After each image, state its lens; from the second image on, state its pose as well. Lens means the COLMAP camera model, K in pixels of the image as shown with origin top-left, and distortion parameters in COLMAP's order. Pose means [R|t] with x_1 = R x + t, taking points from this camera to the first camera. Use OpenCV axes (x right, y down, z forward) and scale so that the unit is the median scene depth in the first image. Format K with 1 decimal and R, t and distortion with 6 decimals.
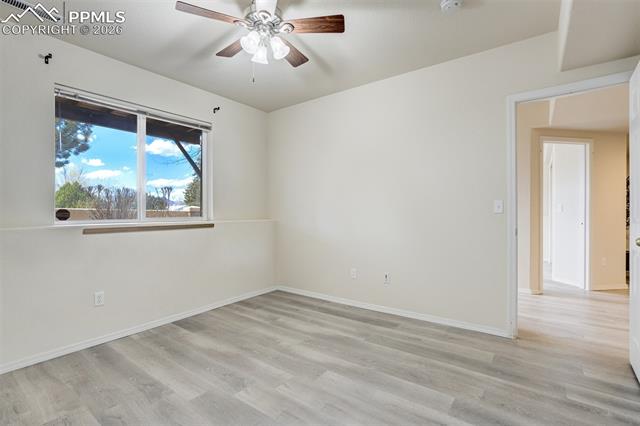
lens RADIAL K [[298.0, 0, 333.9], [0, 298.0, 211.5], [0, 0, 1]] dist [-0.027560, 0.001523]
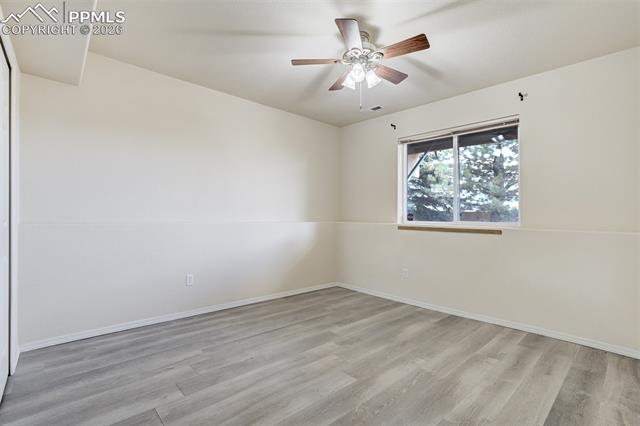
lens RADIAL K [[298.0, 0, 320.6], [0, 298.0, 213.6], [0, 0, 1]] dist [-0.027560, 0.001523]
pose [[-0.187069, 0.004106, -0.982338, 0.747753], [-0.013424, 0.999887, 0.006736, -0.009201], [0.982255, 0.014447, -0.186993, 0.827012]]
